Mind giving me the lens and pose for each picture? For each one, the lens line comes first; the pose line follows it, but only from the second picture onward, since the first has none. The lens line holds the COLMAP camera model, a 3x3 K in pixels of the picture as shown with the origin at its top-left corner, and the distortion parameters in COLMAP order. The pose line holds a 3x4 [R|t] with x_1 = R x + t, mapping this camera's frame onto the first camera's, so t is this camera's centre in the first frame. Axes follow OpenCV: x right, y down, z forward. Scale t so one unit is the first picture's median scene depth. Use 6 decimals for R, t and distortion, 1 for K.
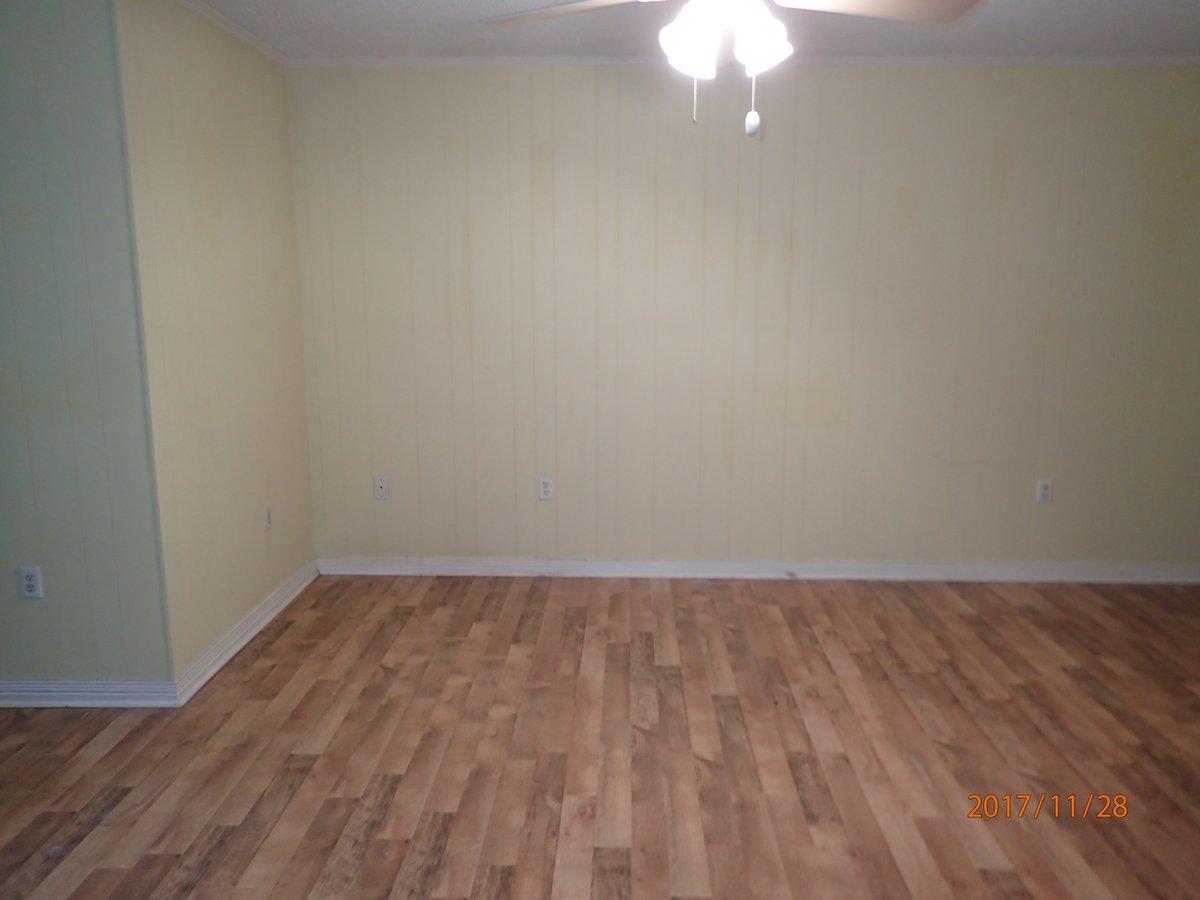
lens RADIAL K [[897.6, 0, 604.6], [0, 897.6, 451.1], [0, 0, 1]] dist [0.000283, 0.006484]
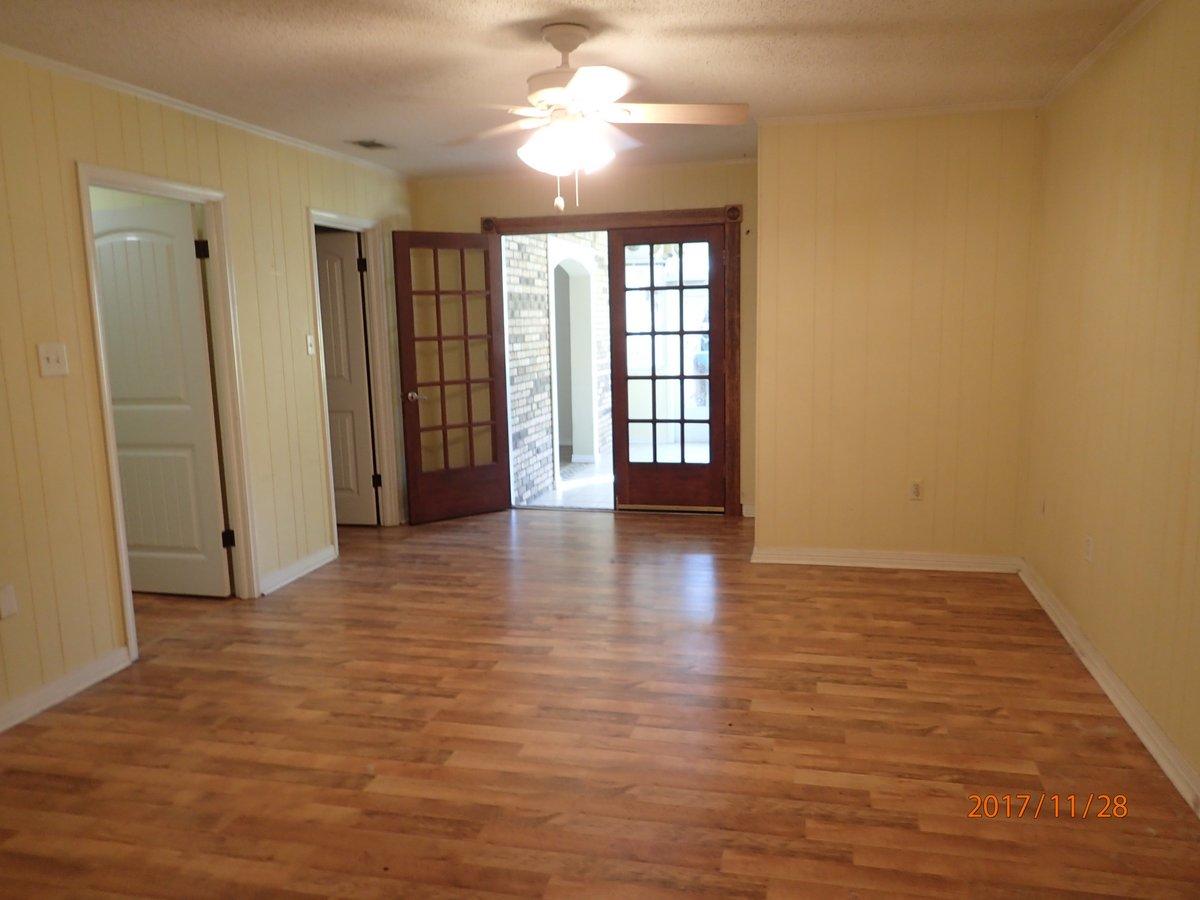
lens RADIAL K [[897.6, 0, 603.3], [0, 897.6, 453.6], [0, 0, 1]] dist [0.000283, 0.006484]
pose [[-0.205923, 0.157628, -0.965789, 1.049872], [-0.158196, 0.968597, 0.191816, -0.169042], [0.965697, 0.192283, -0.174520, 0.899486]]
